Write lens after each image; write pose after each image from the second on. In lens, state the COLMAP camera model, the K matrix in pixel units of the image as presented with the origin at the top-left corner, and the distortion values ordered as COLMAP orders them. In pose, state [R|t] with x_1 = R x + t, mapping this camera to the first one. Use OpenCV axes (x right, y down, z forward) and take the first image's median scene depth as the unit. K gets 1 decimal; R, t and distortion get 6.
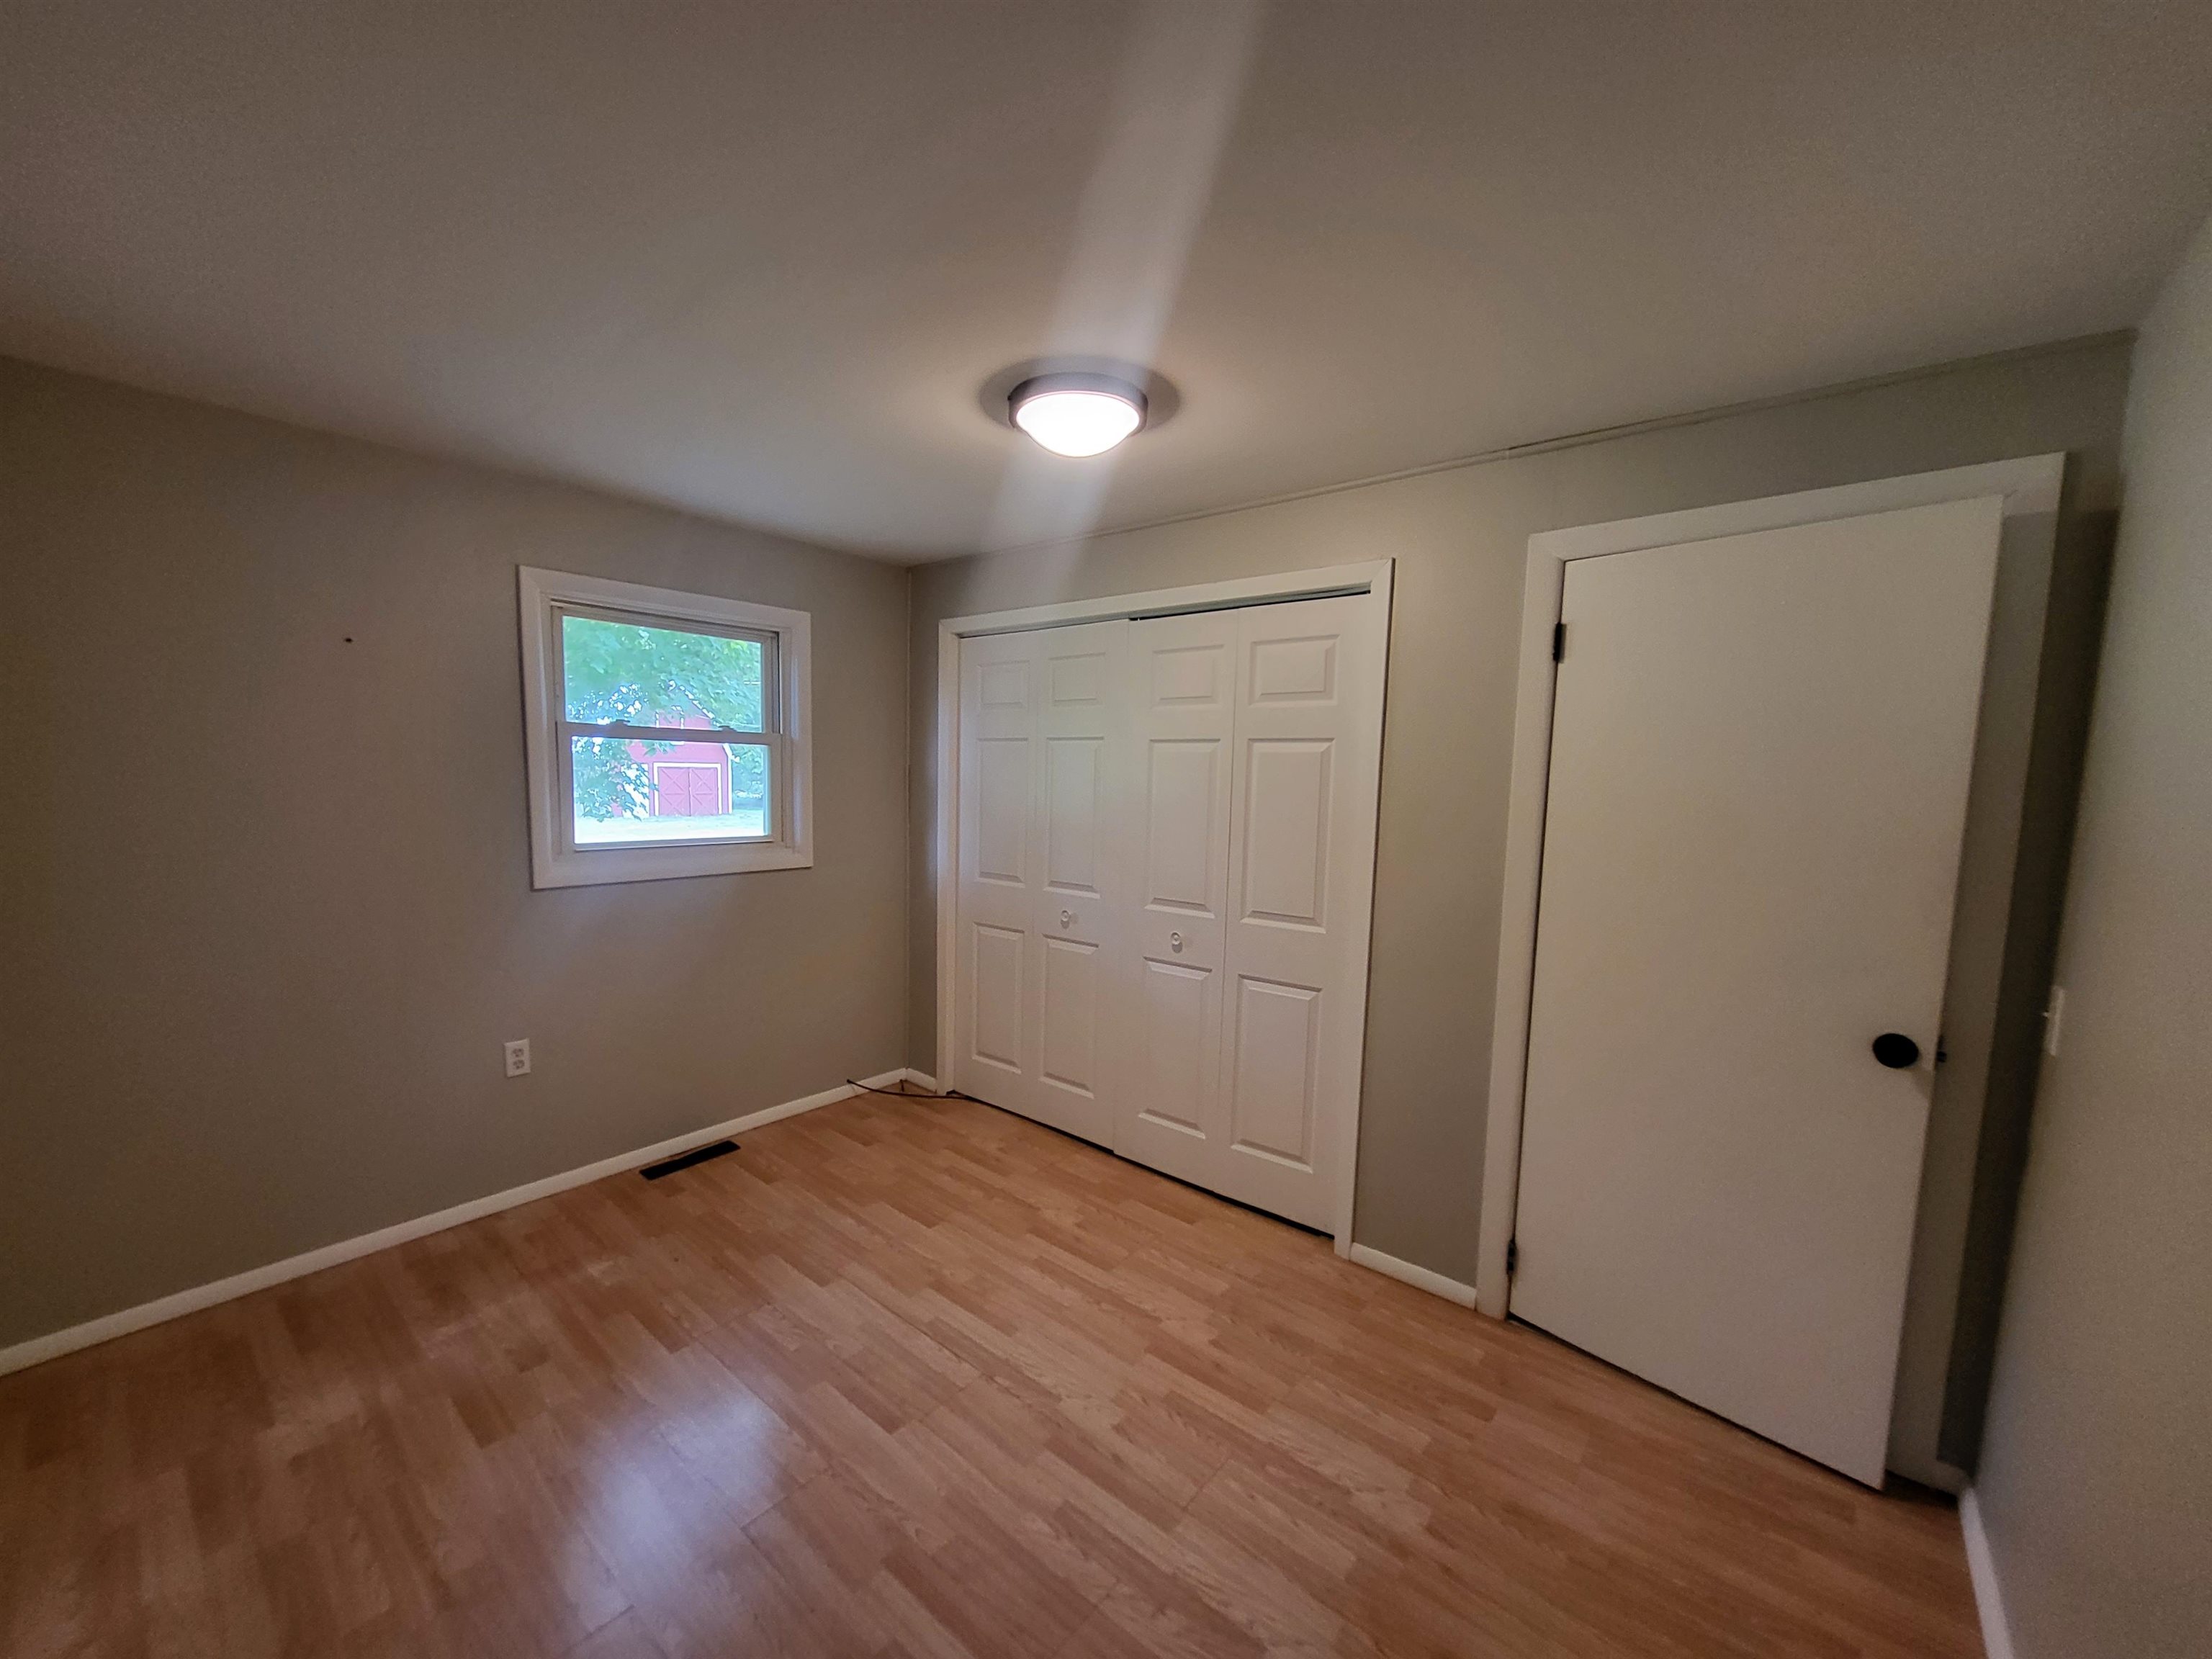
lens RADIAL K [[868.2, 0, 1063.8], [0, 868.2, 878.8], [0, 0, 1]] dist [0.002948, -0.002823]
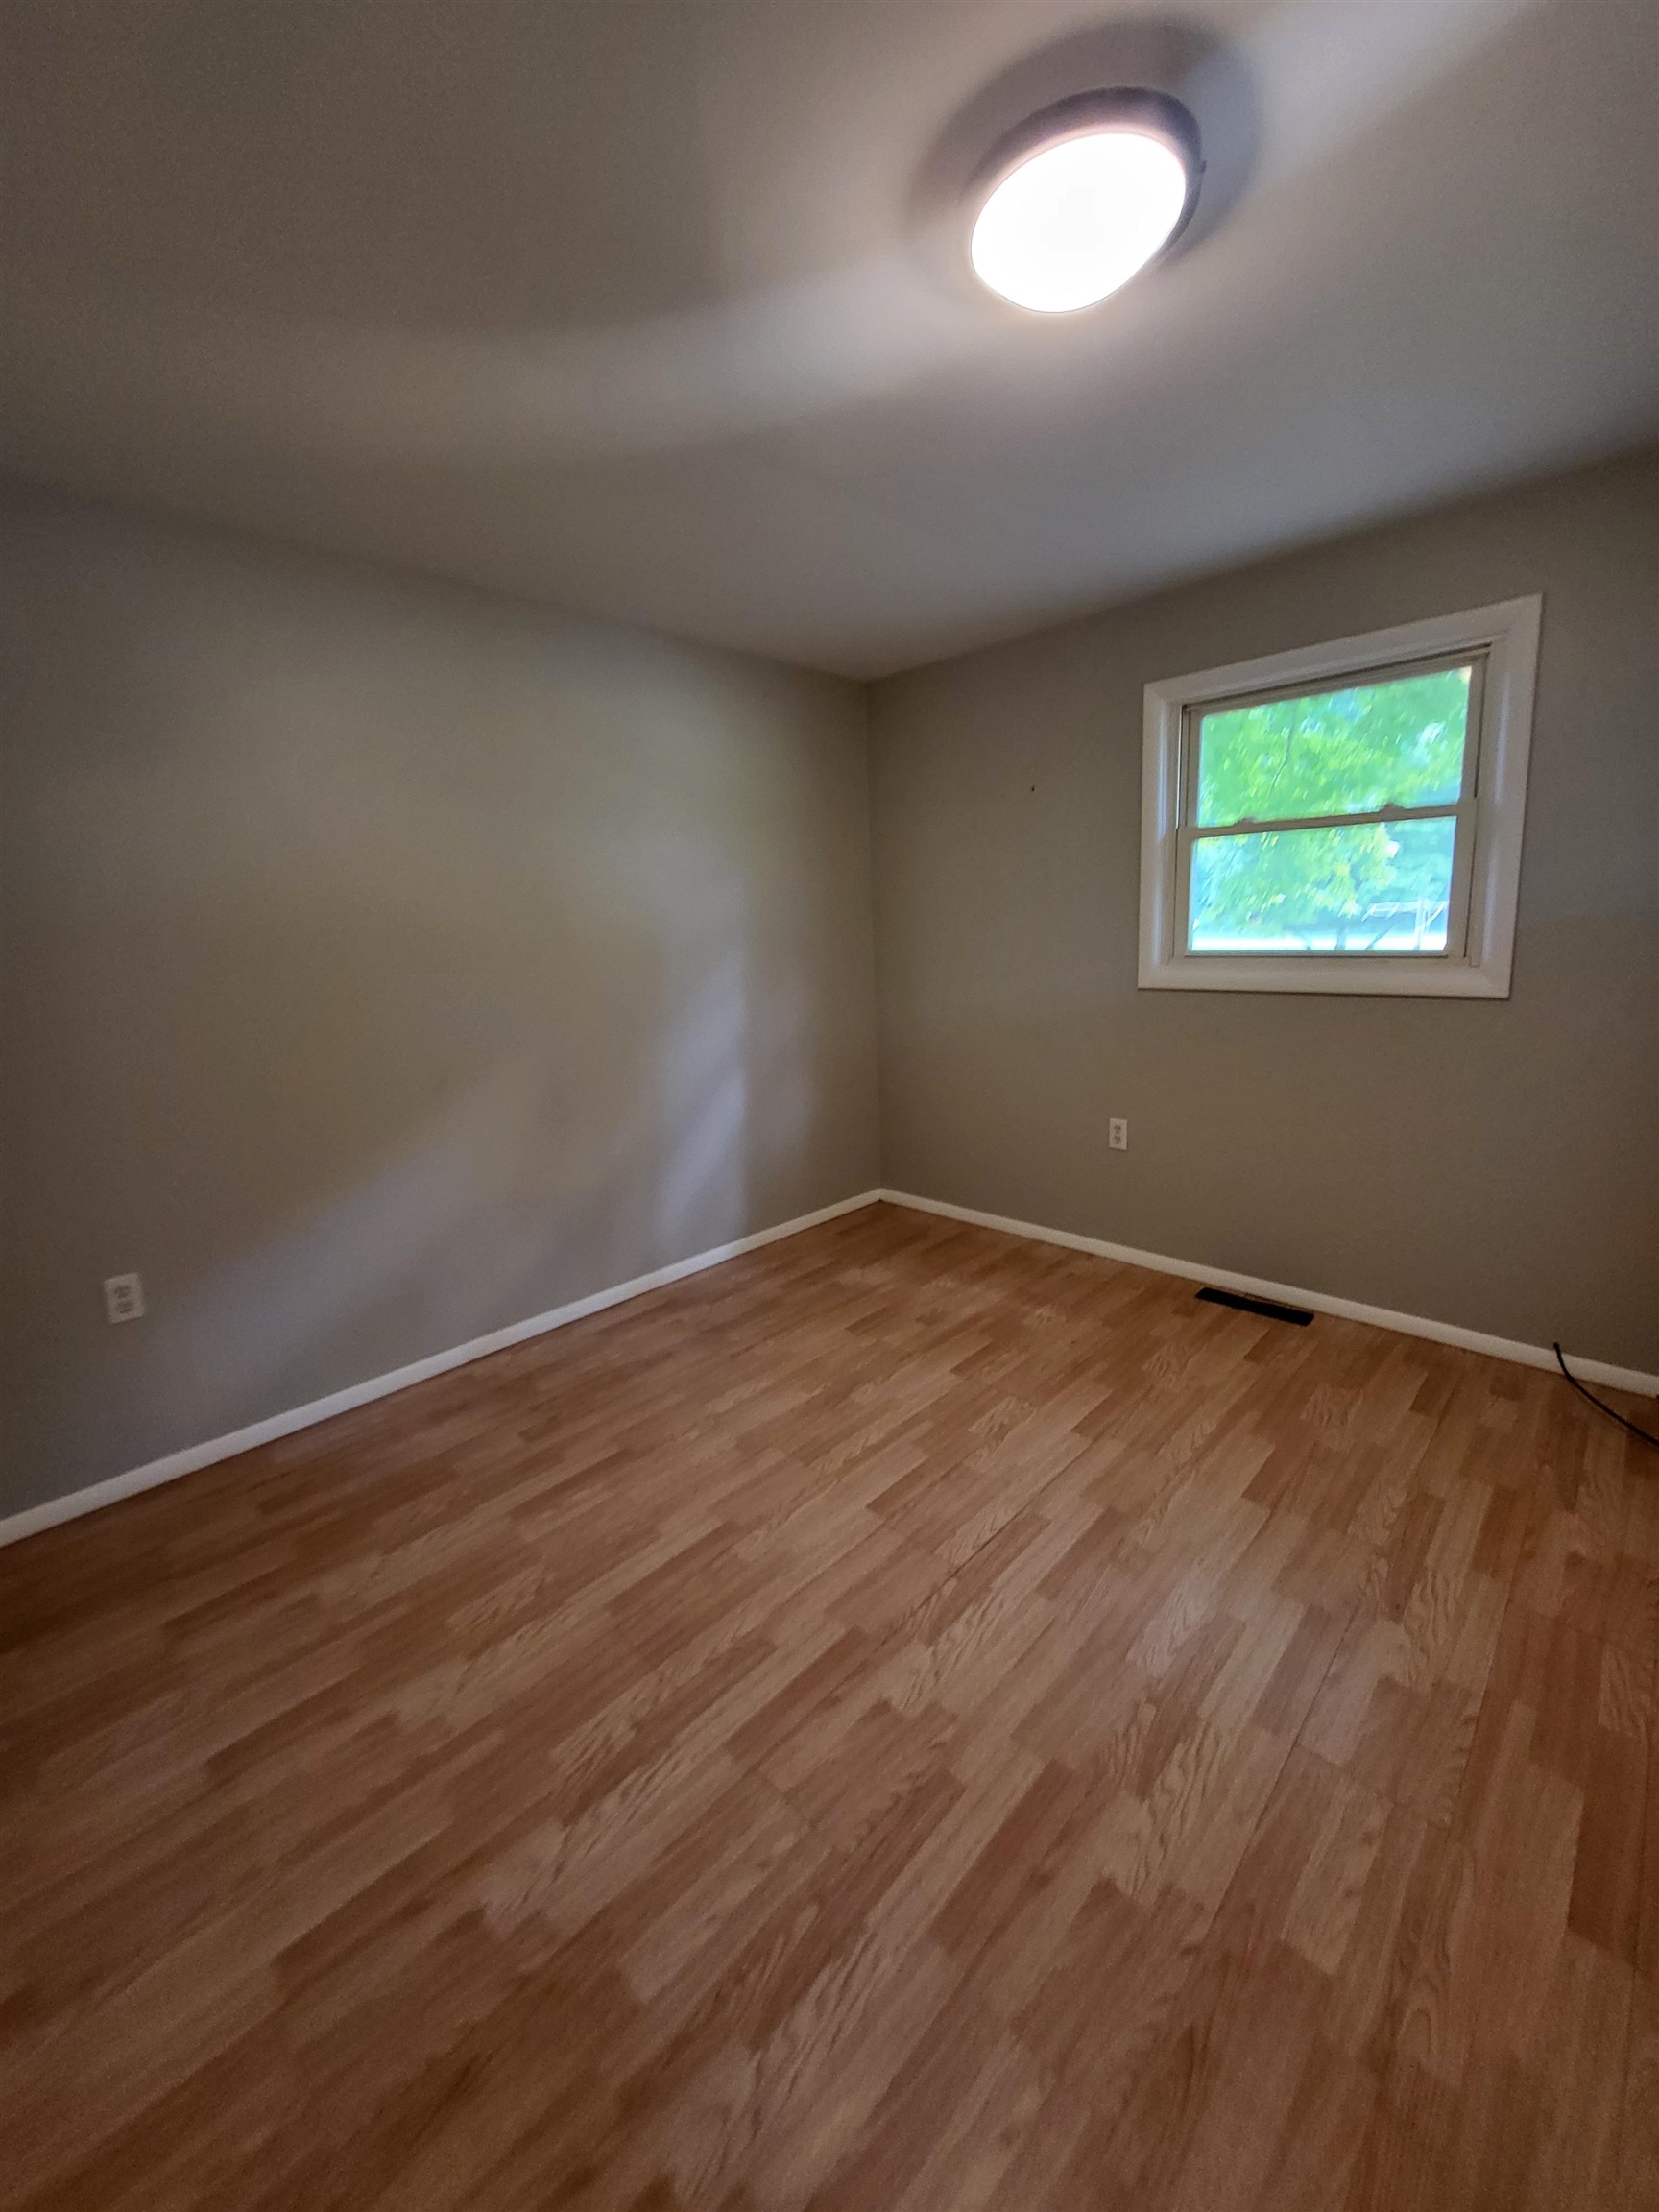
lens RADIAL K [[868.2, 0, 799.9], [0, 868.2, 1066.6], [0, 0, 1]] dist [0.002948, -0.002823]
pose [[-0.079318, 0.152734, -0.985079, 0.645052], [-0.083809, 0.983672, 0.159264, -0.034399], [0.993320, 0.095191, -0.065222, 0.806903]]
